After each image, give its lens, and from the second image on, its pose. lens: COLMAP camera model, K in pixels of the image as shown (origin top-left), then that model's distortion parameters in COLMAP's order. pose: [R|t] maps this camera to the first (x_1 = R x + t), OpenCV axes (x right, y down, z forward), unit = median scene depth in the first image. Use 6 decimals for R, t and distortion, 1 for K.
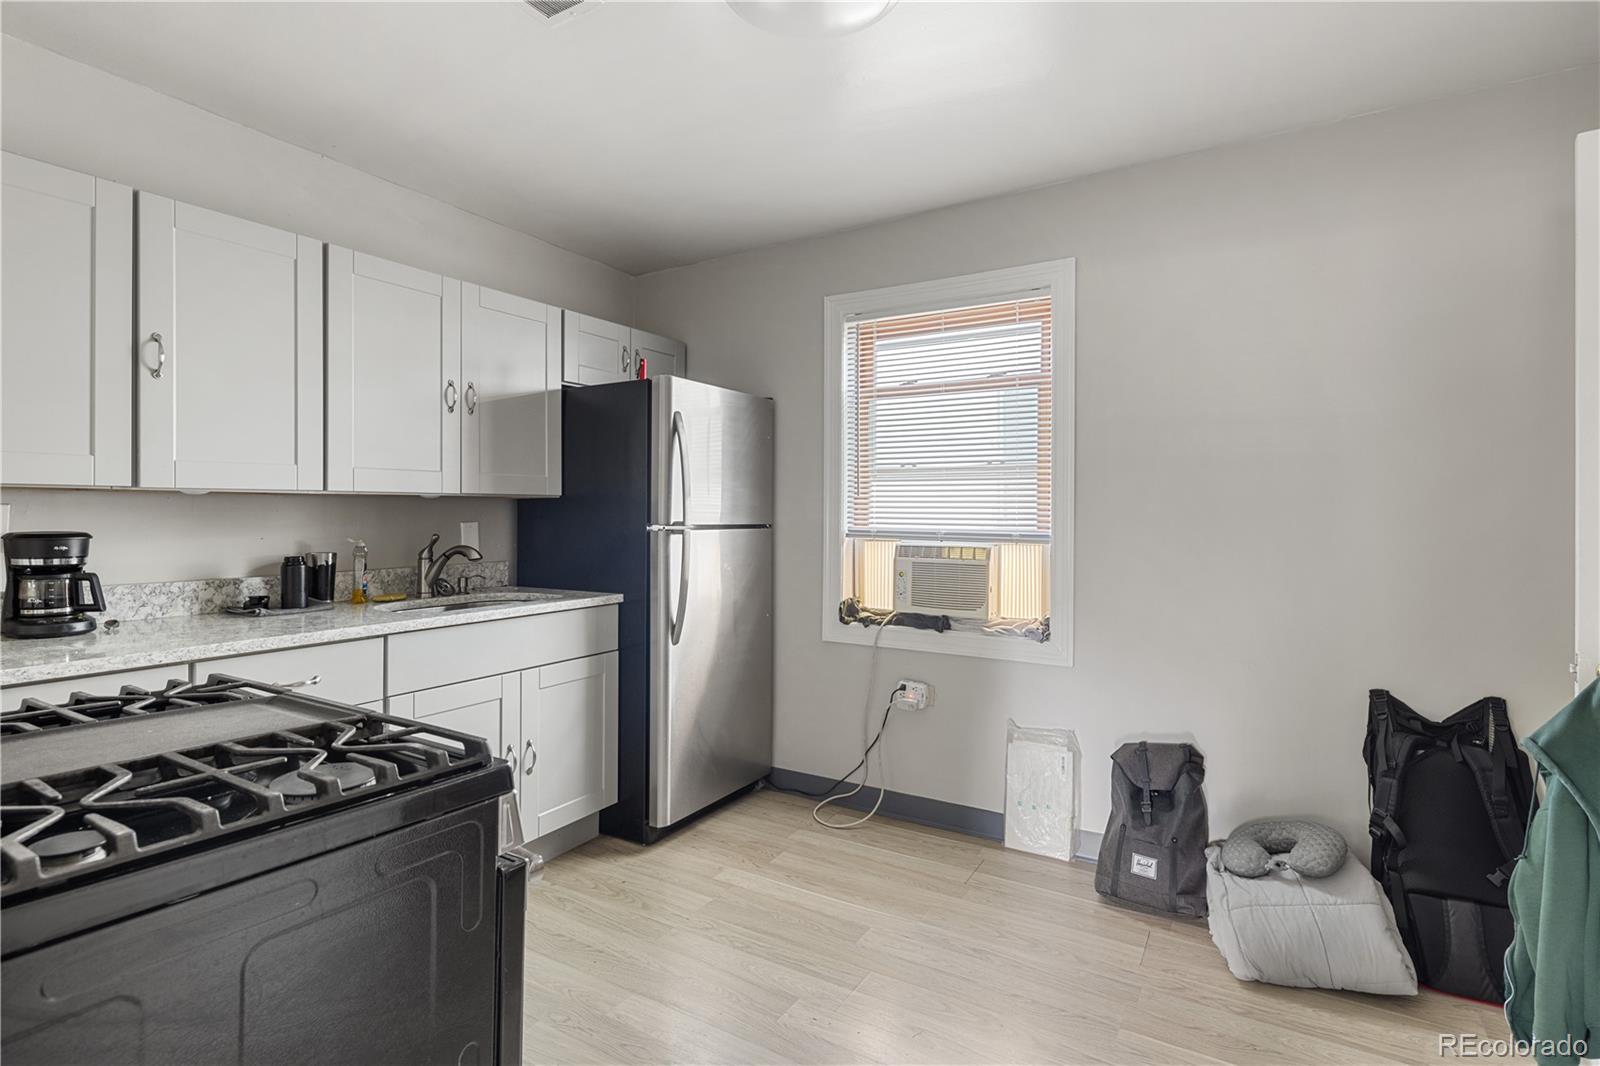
lens RADIAL K [[773.7, 0, 788.2], [0, 773.7, 521.2], [0, 0, 1]] dist [0.008663, -0.006060]
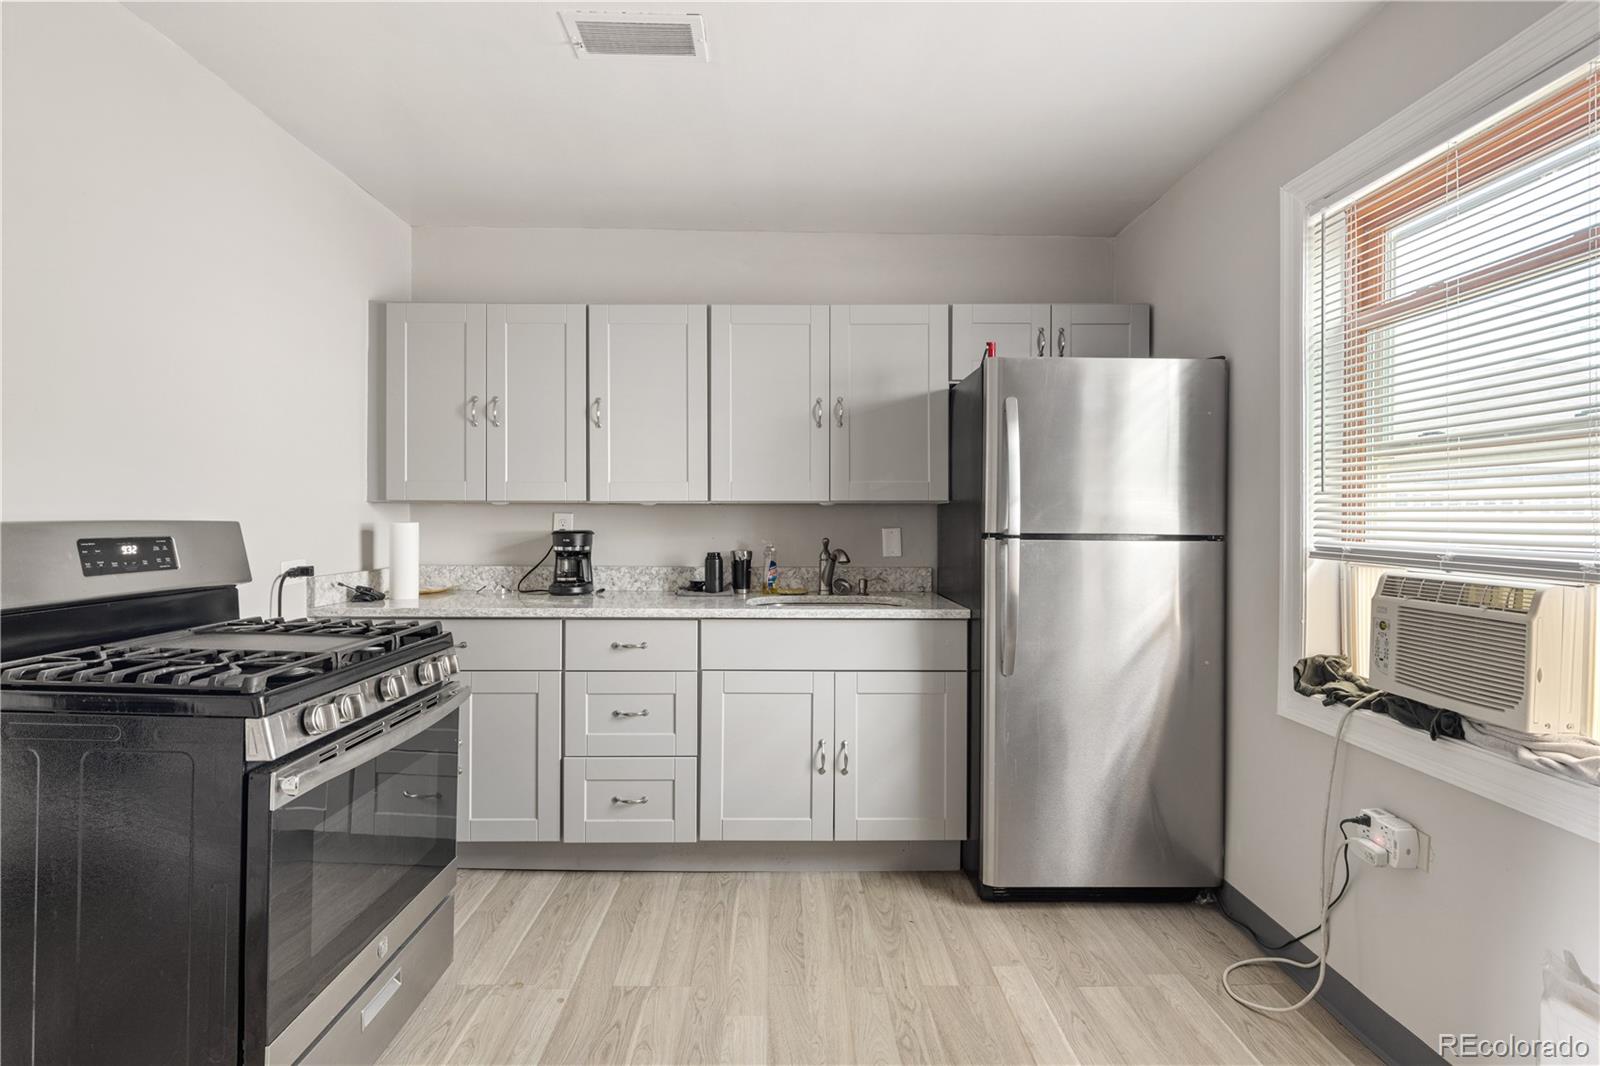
lens RADIAL K [[773.7, 0, 793.8], [0, 773.7, 525.7], [0, 0, 1]] dist [0.008663, -0.006060]
pose [[0.541303, 0.007473, -0.840795, 0.429163], [-0.011348, 0.999934, 0.001581, -0.001892], [0.840751, 0.008685, 0.541352, 0.344367]]
